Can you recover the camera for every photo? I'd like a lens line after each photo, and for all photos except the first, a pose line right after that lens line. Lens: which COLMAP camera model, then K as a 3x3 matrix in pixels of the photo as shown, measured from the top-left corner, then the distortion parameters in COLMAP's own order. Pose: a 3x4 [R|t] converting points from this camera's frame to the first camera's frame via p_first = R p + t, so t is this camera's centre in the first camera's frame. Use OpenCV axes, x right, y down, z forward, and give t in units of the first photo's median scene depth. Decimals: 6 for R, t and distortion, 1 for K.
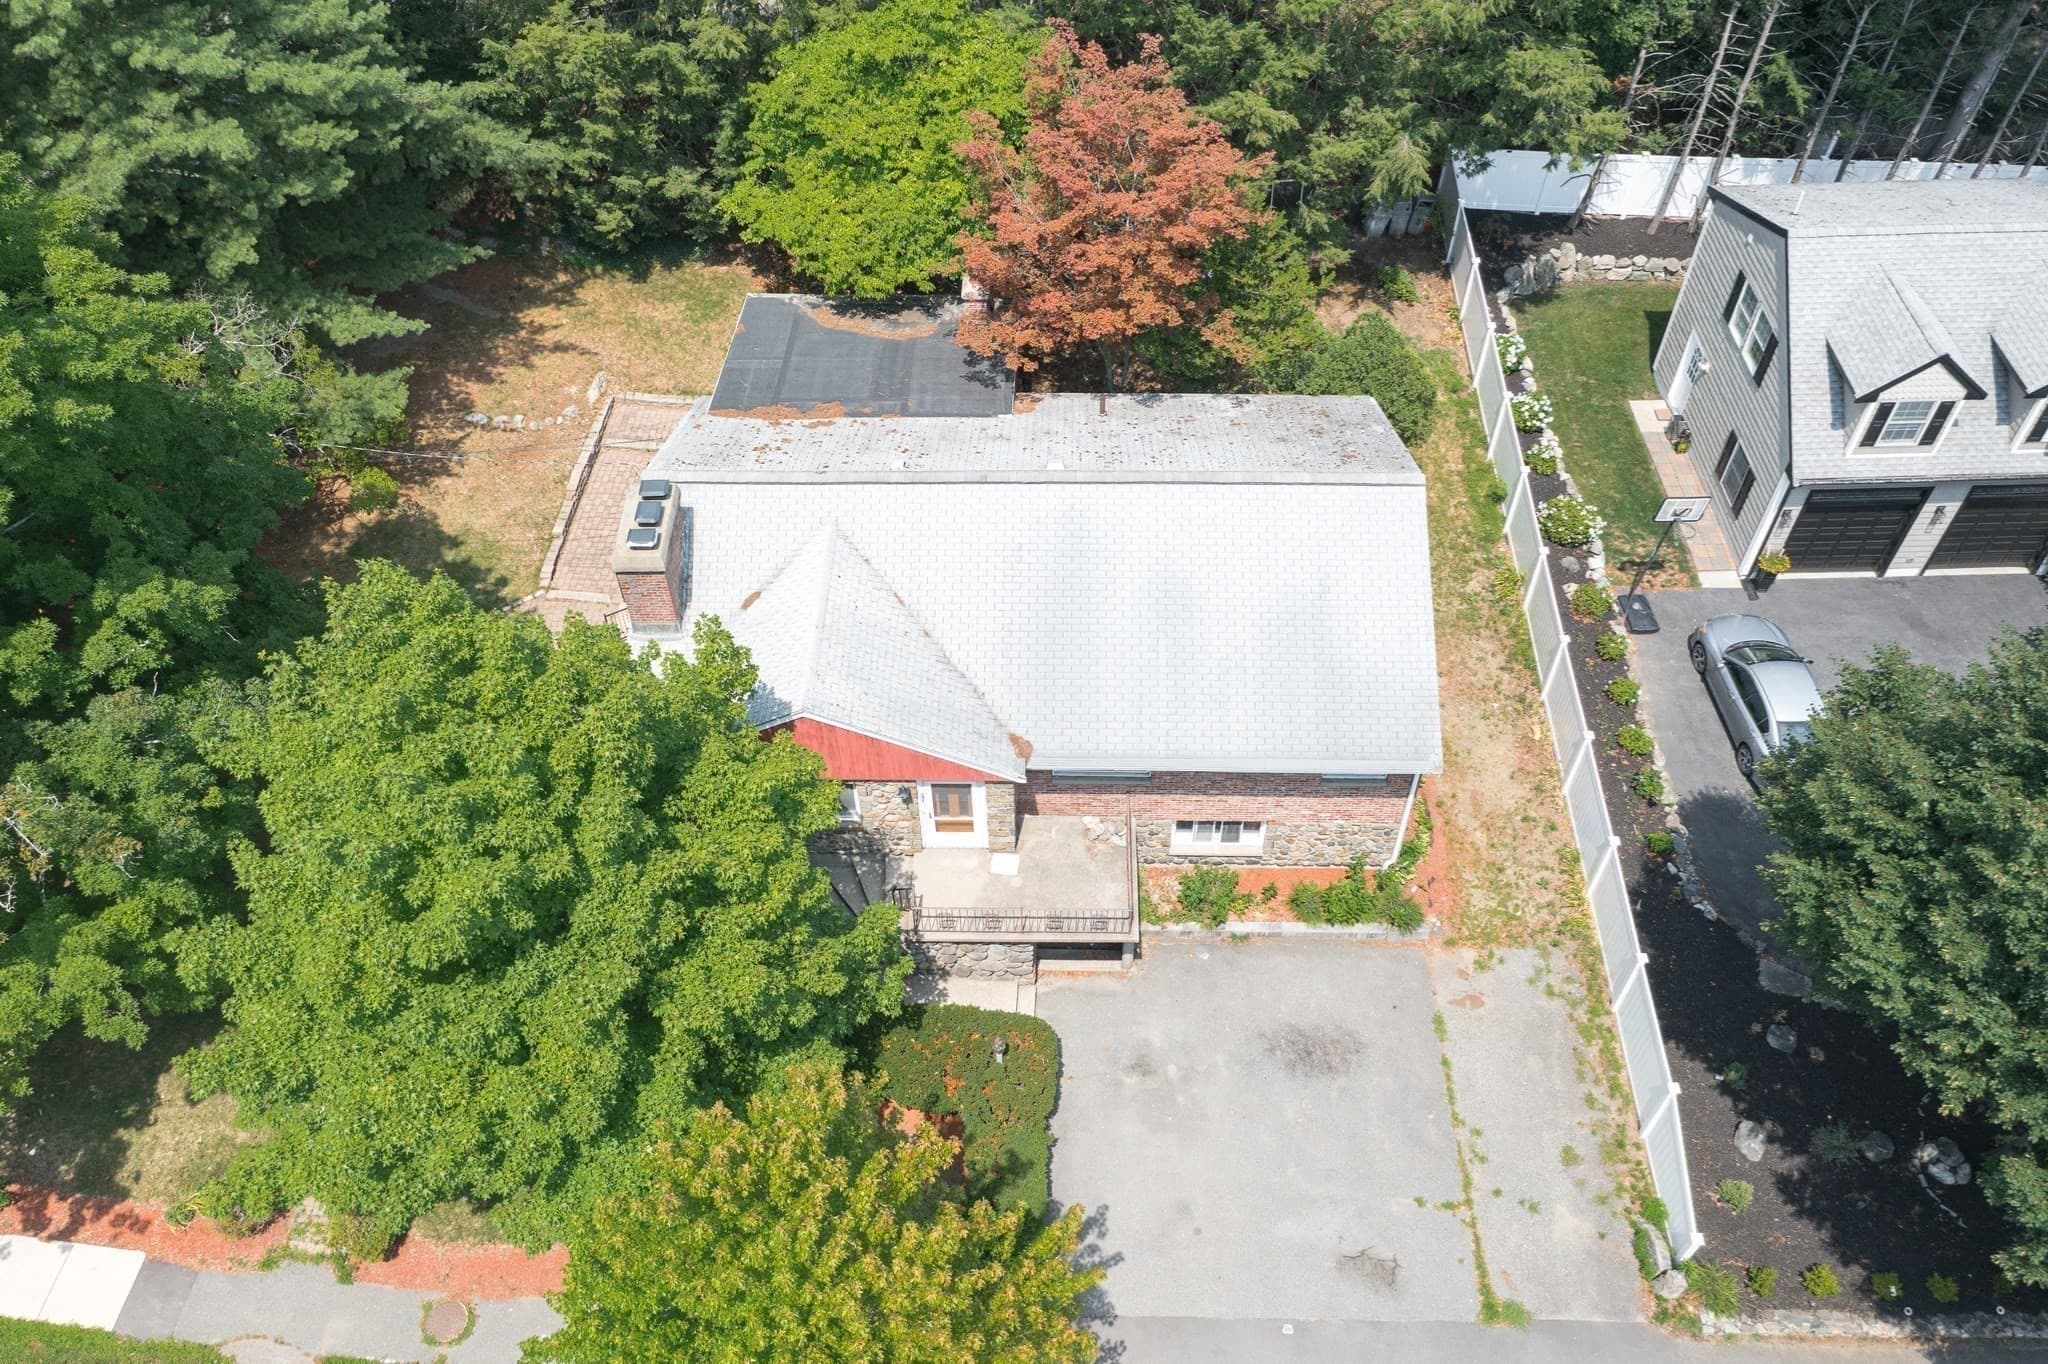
lens RADIAL K [[1633.6, 0, 1024.0], [0, 1633.6, 682.0], [0, 0, 1]] dist [-0.002364, 0.004493]
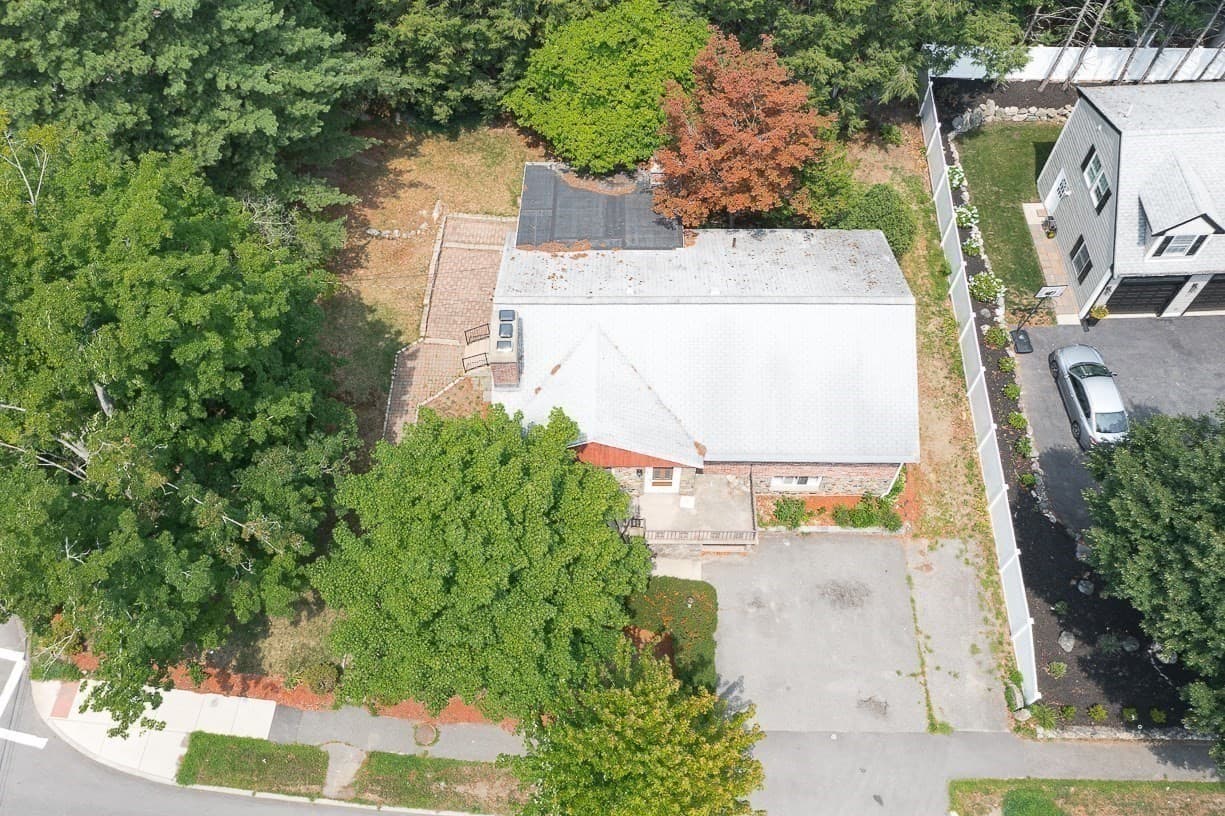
lens RADIAL K [[1057.1, 0, 575.7], [0, 1057.1, 412.5], [0, 0, 1]] dist [-0.003458, 0.002986]
pose [[0.999834, -0.006432, -0.017047, -0.107419], [0.009236, 0.985416, 0.169909, -0.182418], [0.015705, -0.170038, 0.985312, -0.190025]]
